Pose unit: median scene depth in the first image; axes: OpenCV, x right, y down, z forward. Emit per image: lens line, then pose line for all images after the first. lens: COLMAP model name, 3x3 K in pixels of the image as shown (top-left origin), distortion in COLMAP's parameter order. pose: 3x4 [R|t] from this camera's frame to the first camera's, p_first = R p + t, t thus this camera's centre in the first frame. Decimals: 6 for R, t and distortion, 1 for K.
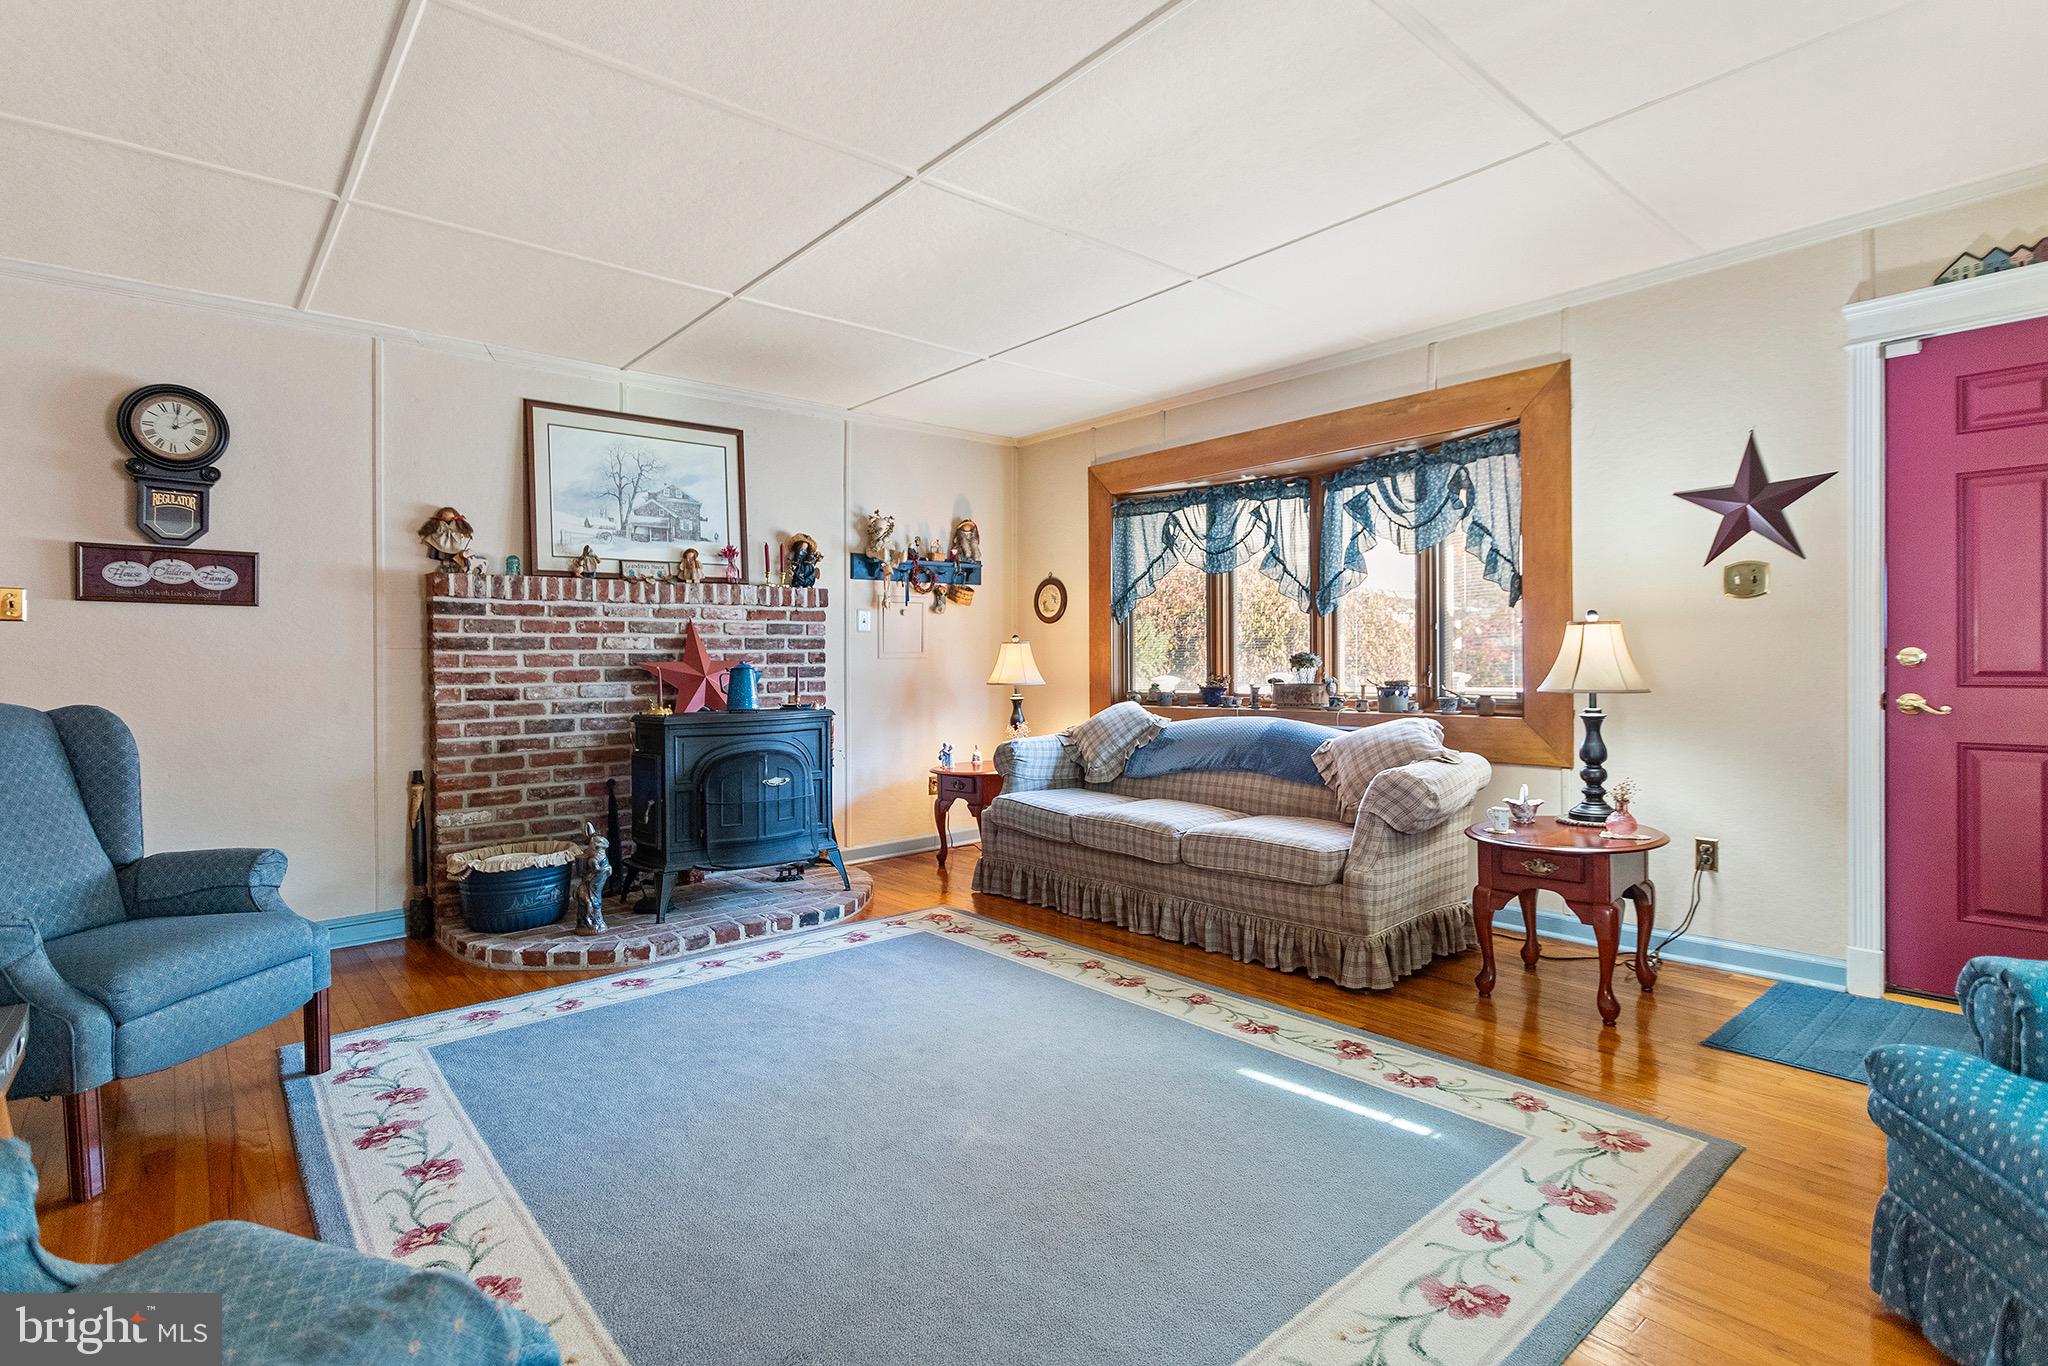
lens RADIAL K [[994.5, 0, 1029.3], [0, 994.5, 653.5], [0, 0, 1]] dist [0.000680, 0.000210]
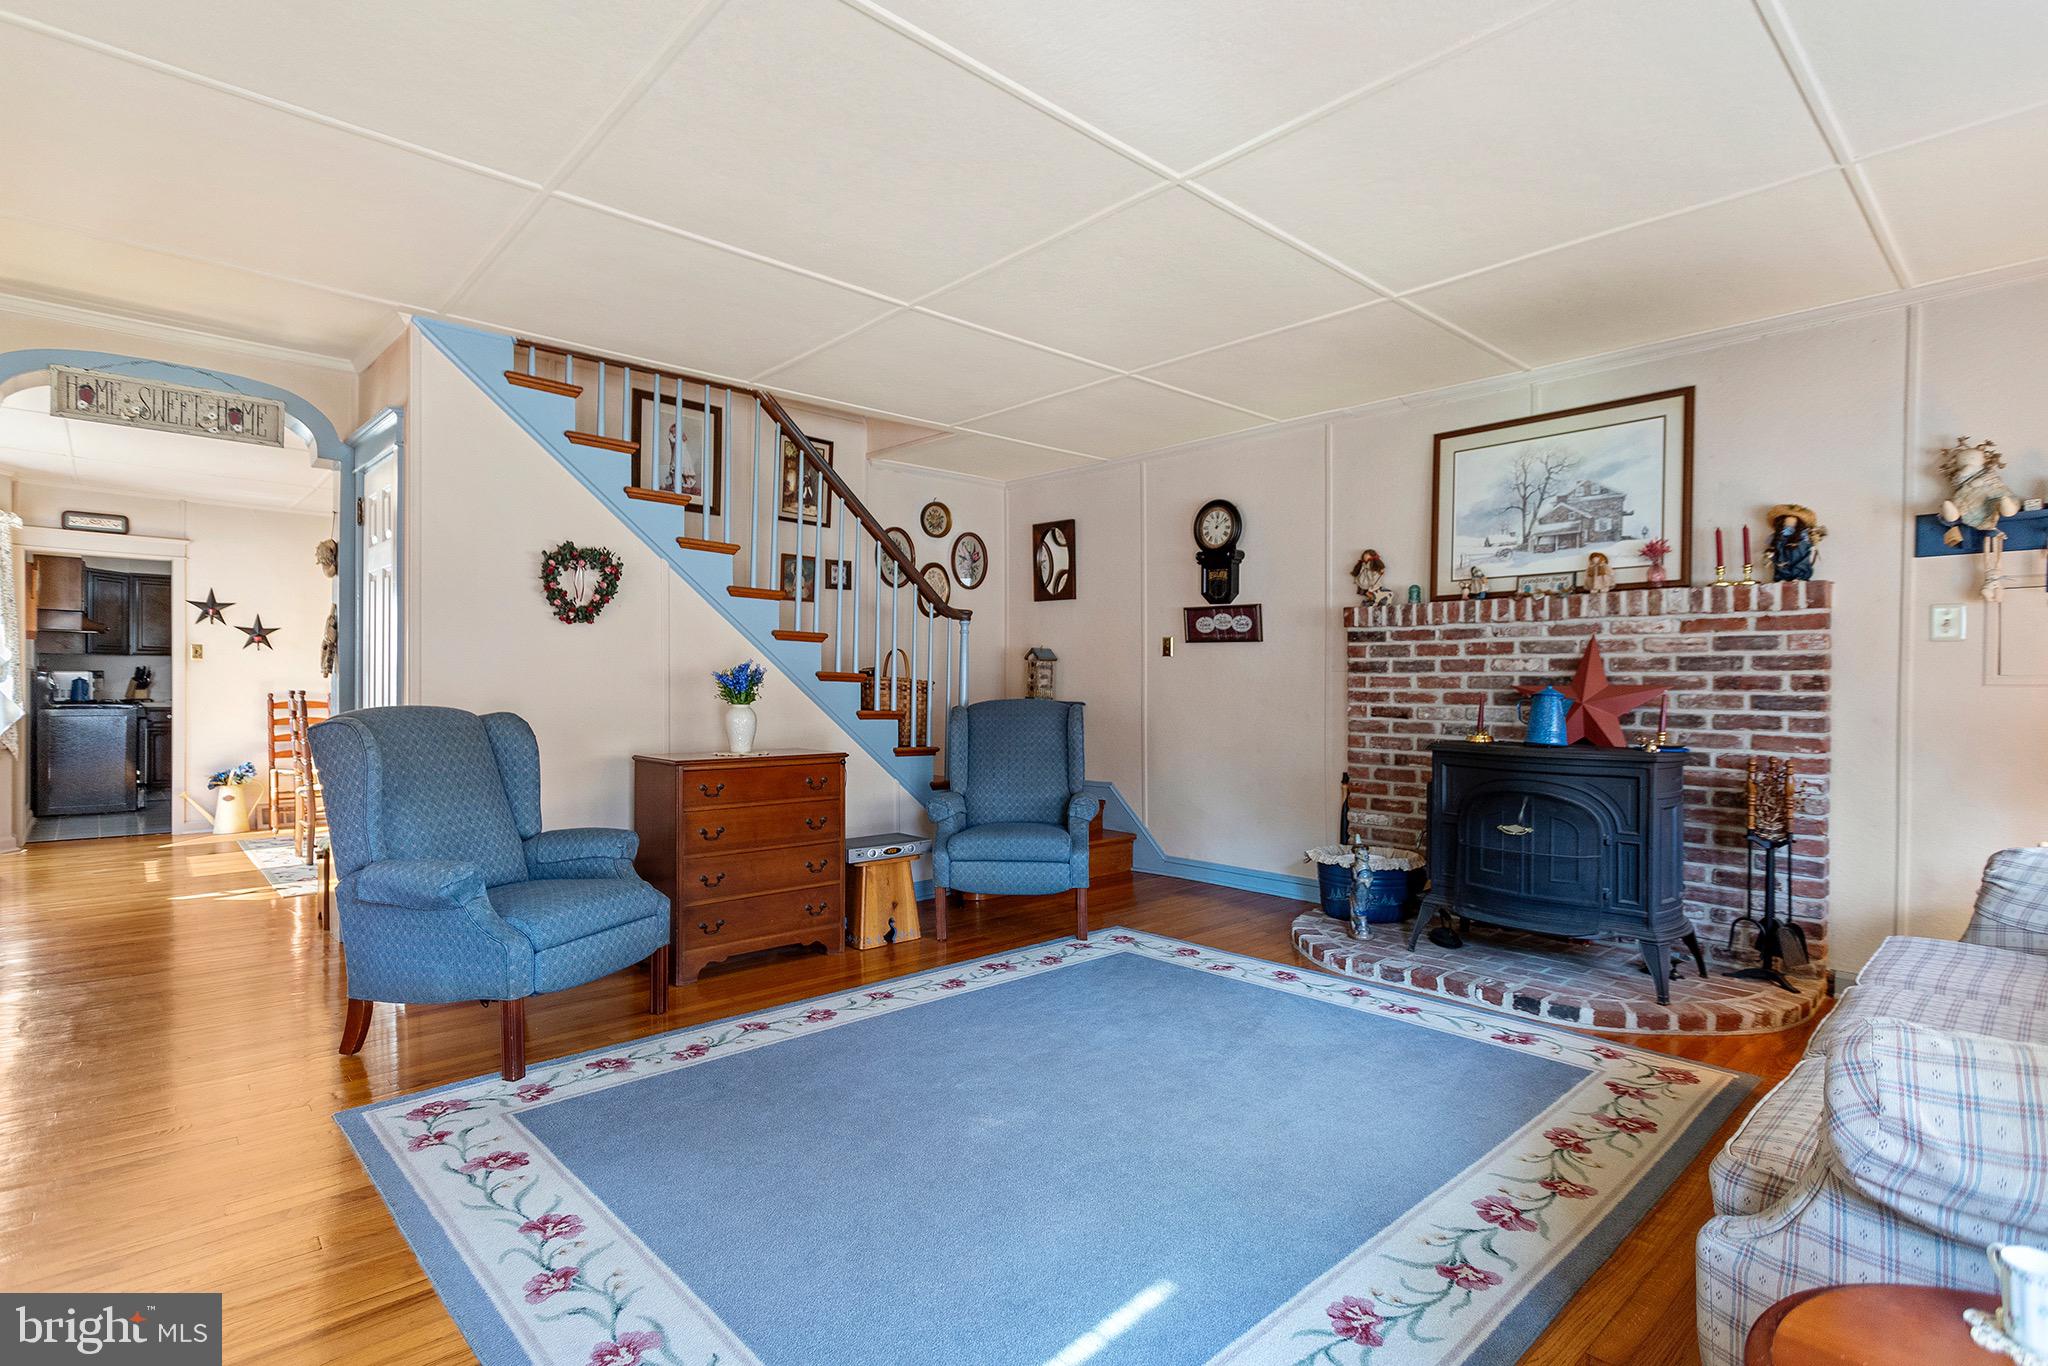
lens RADIAL K [[999.4, 0, 1024.0], [0, 999.4, 683.0], [0, 0, 1]] dist [-0.000237, 0.000203]
pose [[0.037638, 0.011354, -0.999227, 0.553538], [0.000725, 0.999935, 0.011389, -0.004689], [0.999291, -0.001153, 0.037627, 0.536817]]
